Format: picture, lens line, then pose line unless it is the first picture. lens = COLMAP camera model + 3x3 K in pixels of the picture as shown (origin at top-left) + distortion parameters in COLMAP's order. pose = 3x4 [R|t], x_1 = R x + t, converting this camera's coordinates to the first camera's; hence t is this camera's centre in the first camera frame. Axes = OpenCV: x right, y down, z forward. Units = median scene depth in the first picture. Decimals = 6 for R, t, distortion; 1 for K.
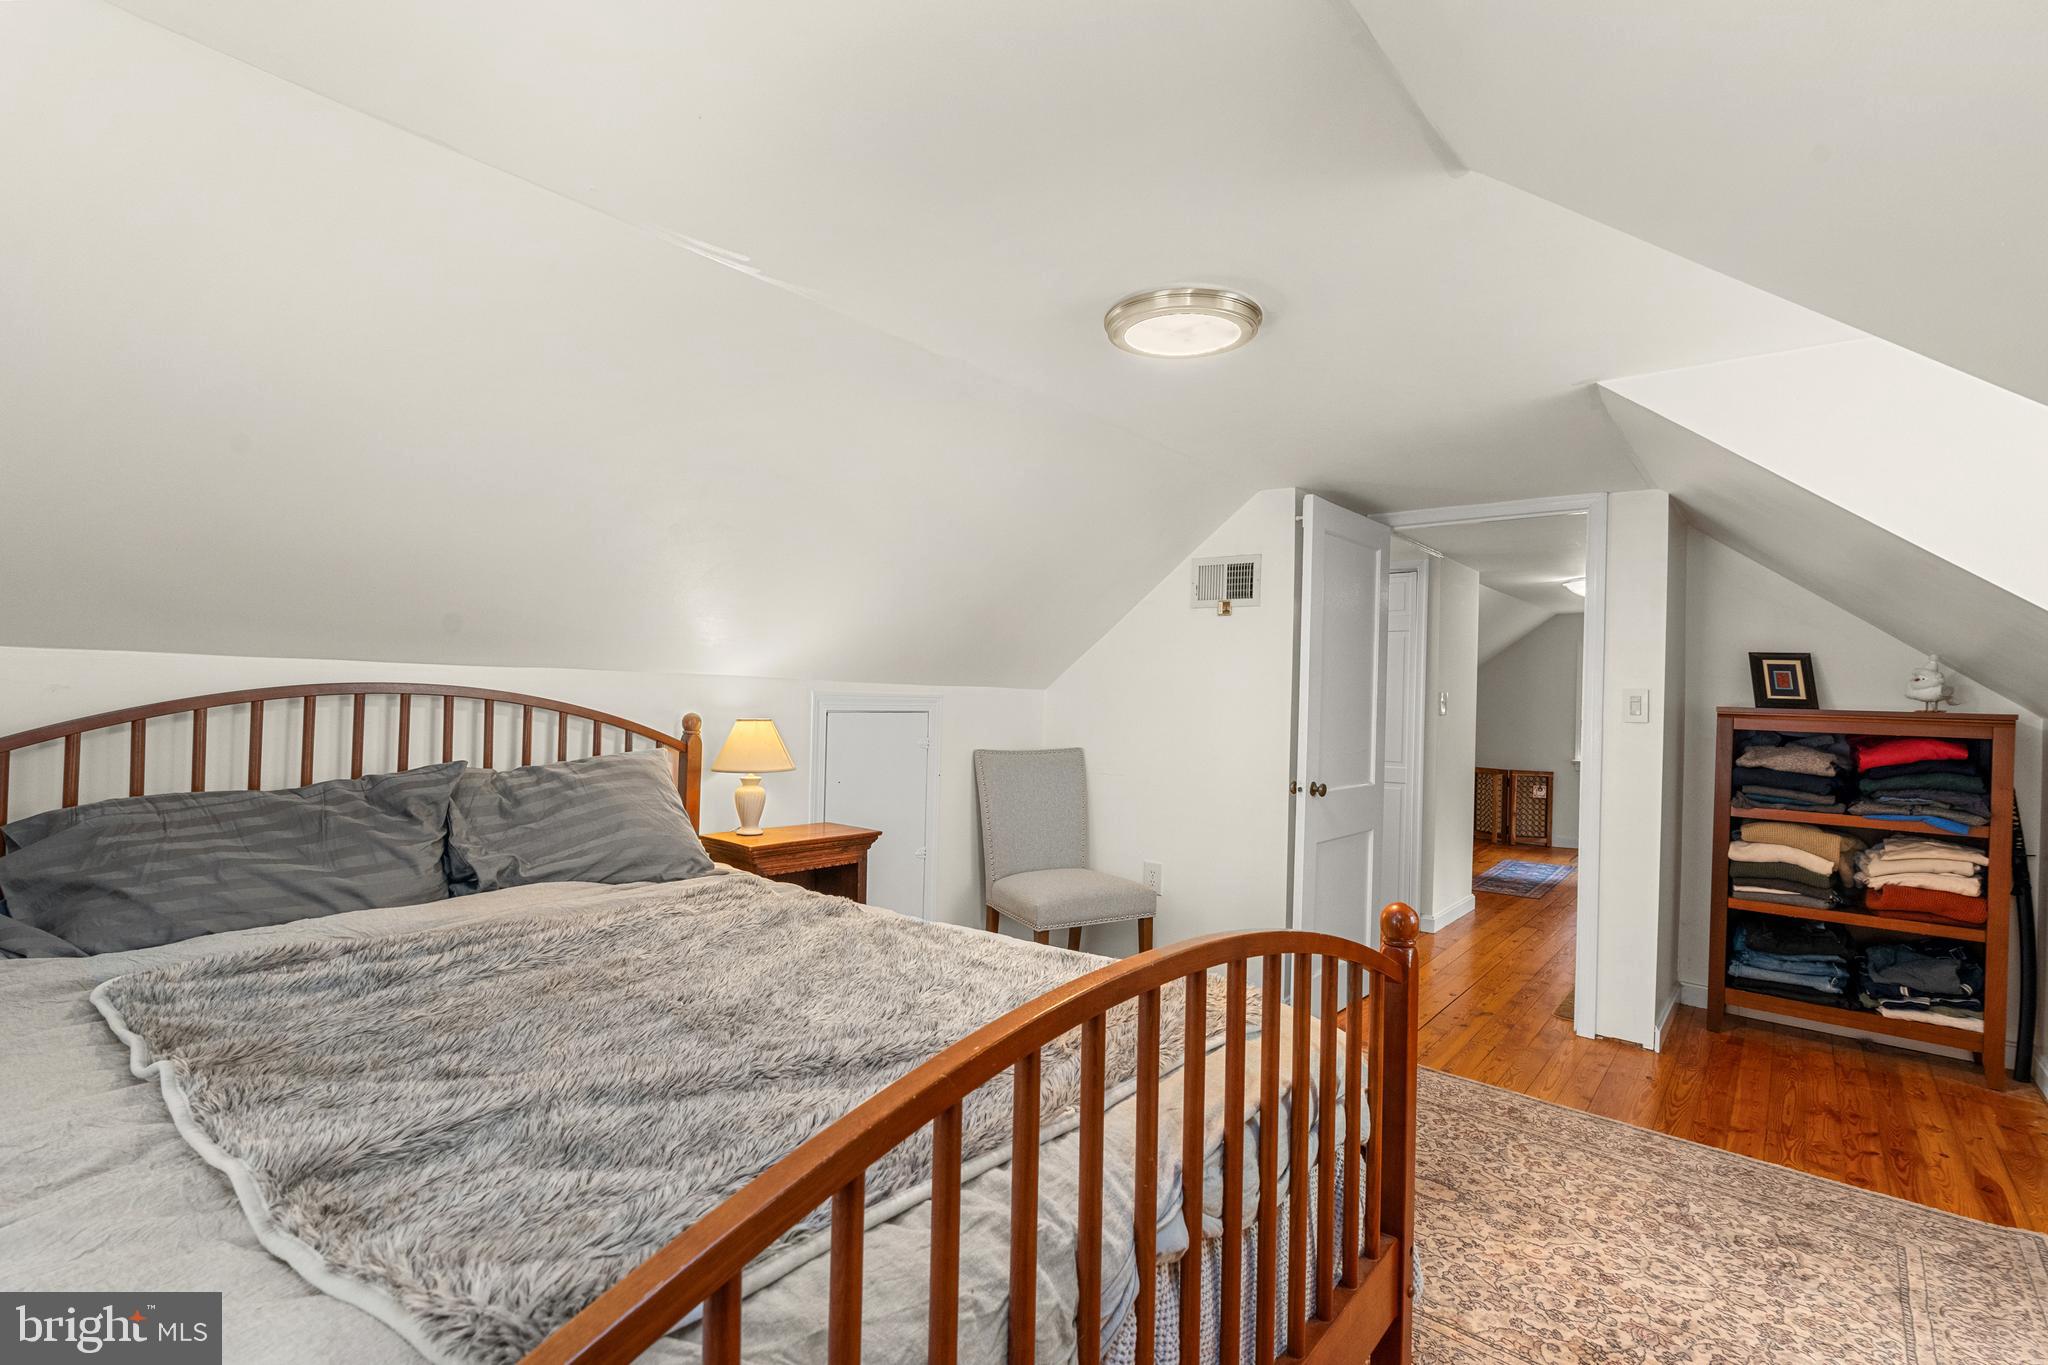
lens RADIAL K [[932.0, 0, 1023.9], [0, 932.0, 686.4], [0, 0, 1]] dist [-0.010718, 0.002826]
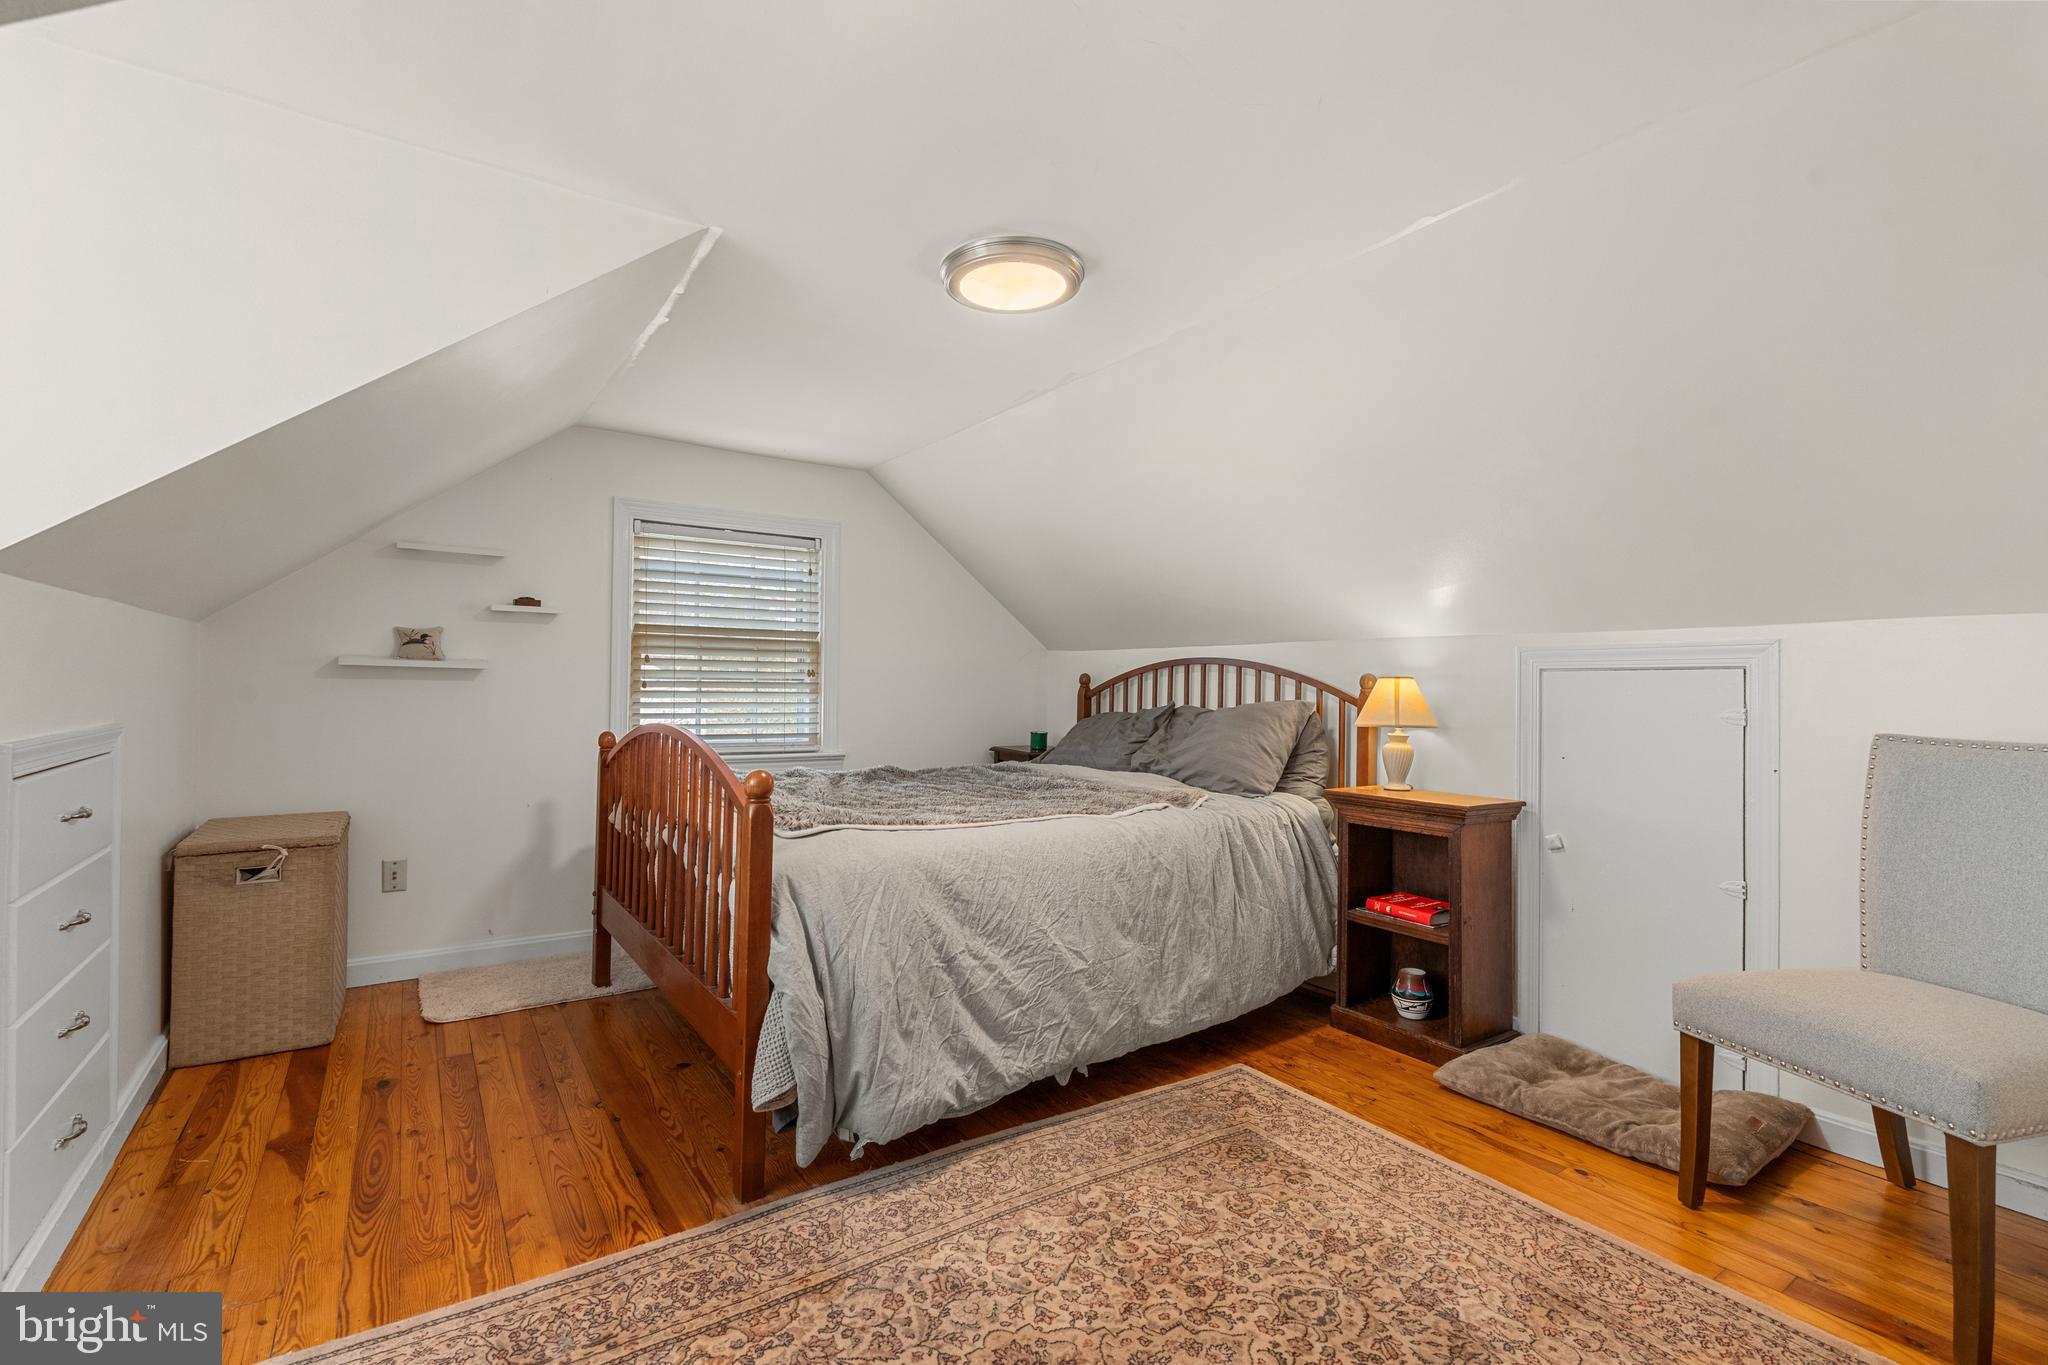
lens RADIAL K [[932.0, 0, 1024.0], [0, 932.0, 686.9], [0, 0, 1]] dist [-0.010718, 0.002826]
pose [[-0.280290, -0.034407, -0.959299, 1.025073], [-0.008743, 0.999407, -0.033291, 0.107812], [0.959876, -0.000944, -0.280425, 1.146259]]
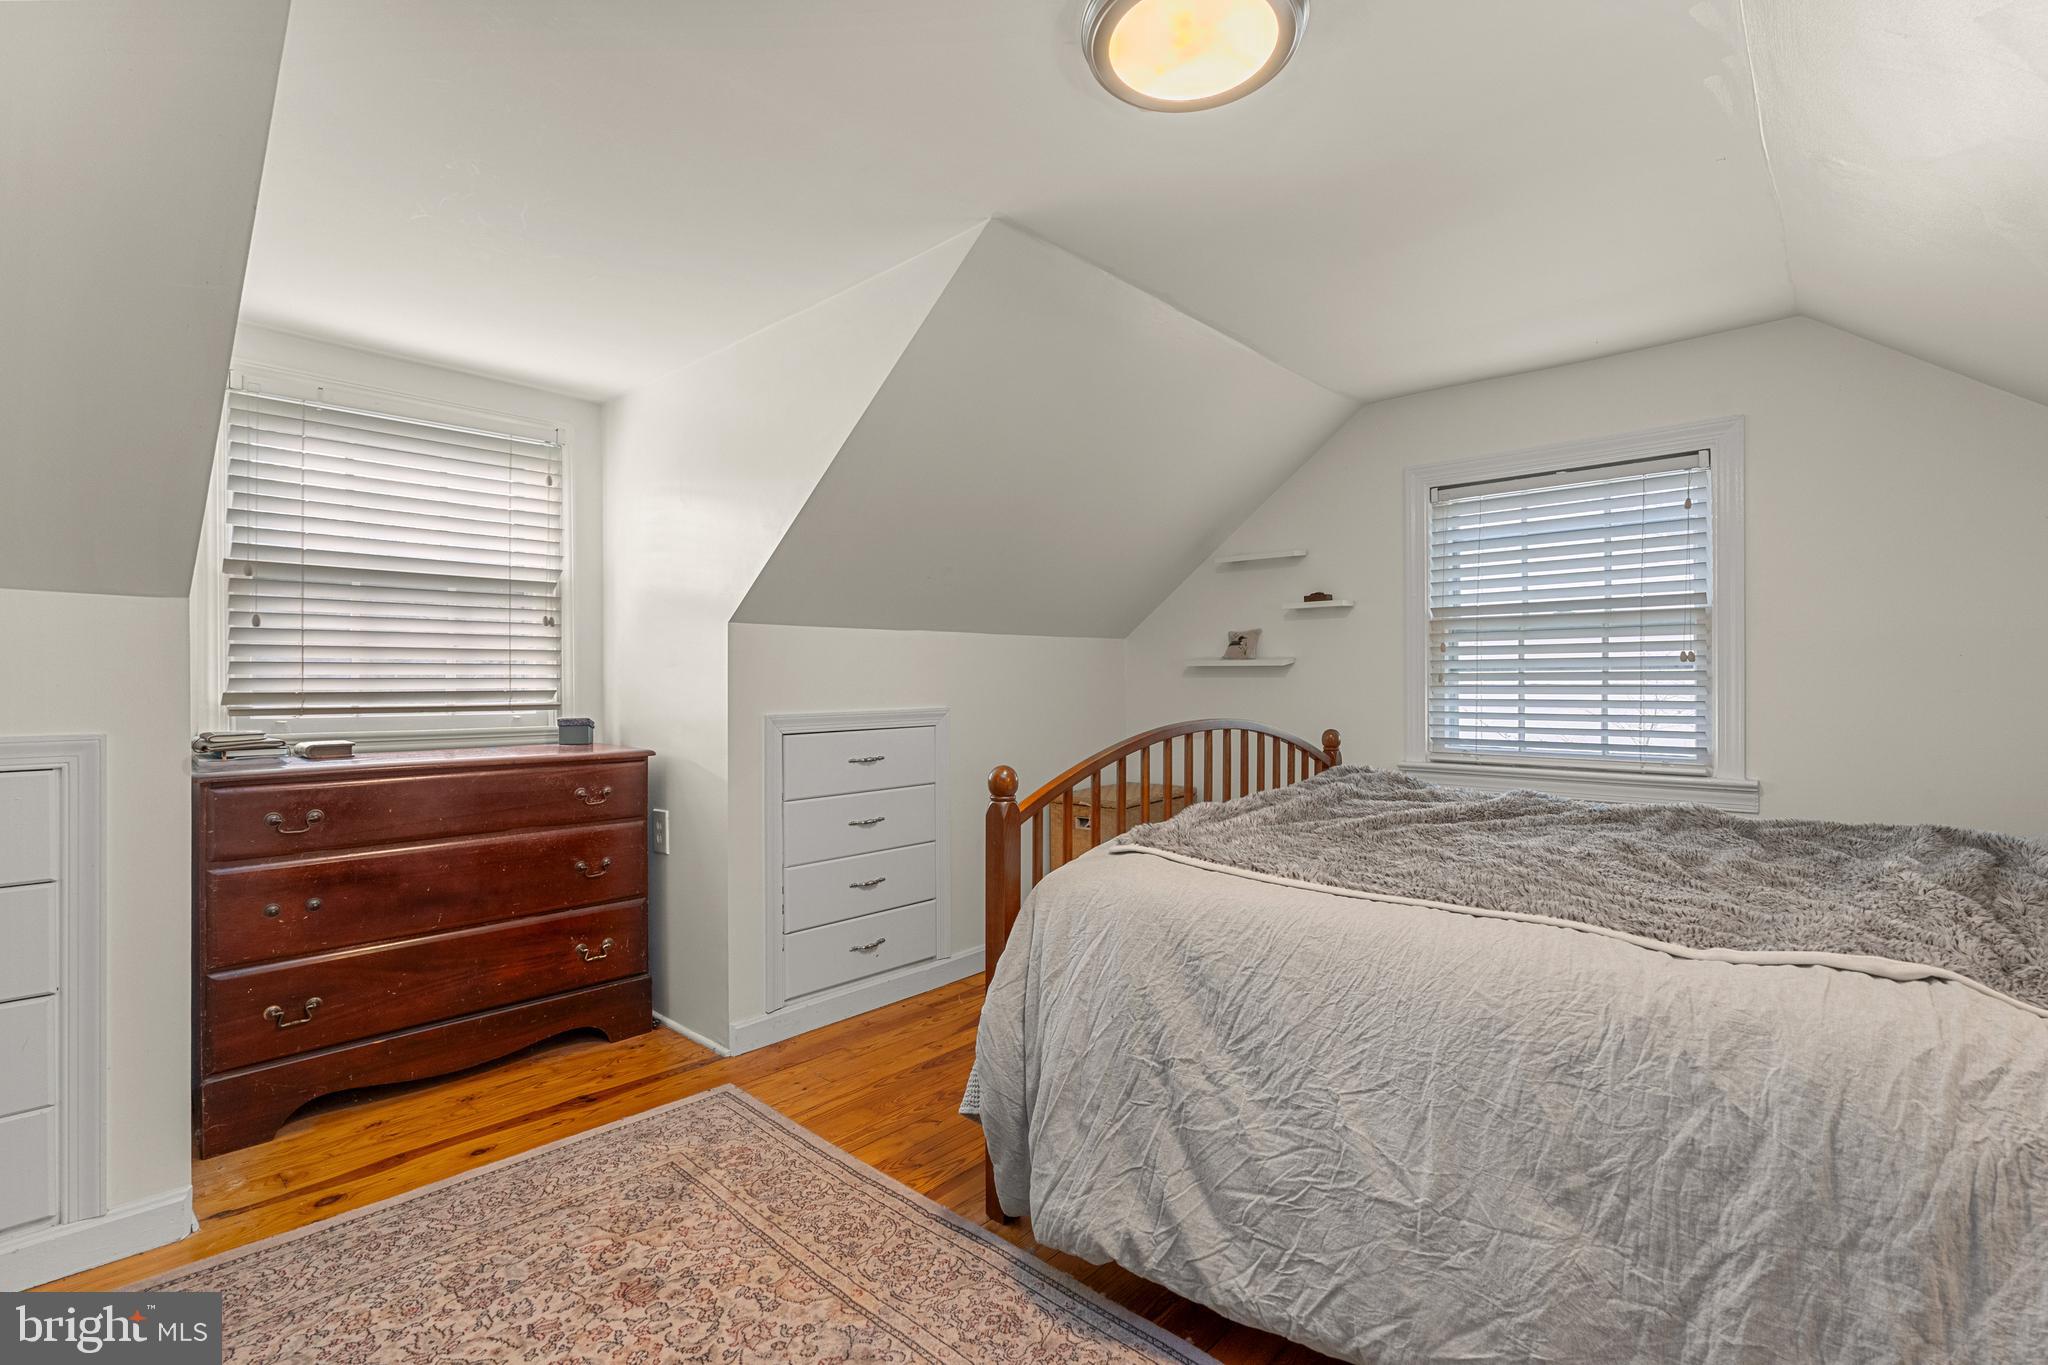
lens RADIAL K [[932.0, 0, 1024.4], [0, 932.0, 677.8], [0, 0, 1]] dist [-0.010718, 0.002826]
pose [[-0.997364, -0.026296, 0.067622, 0.211315], [-0.027380, 0.999510, -0.015146, 0.093492], [-0.067190, -0.016957, -0.997596, 1.472243]]
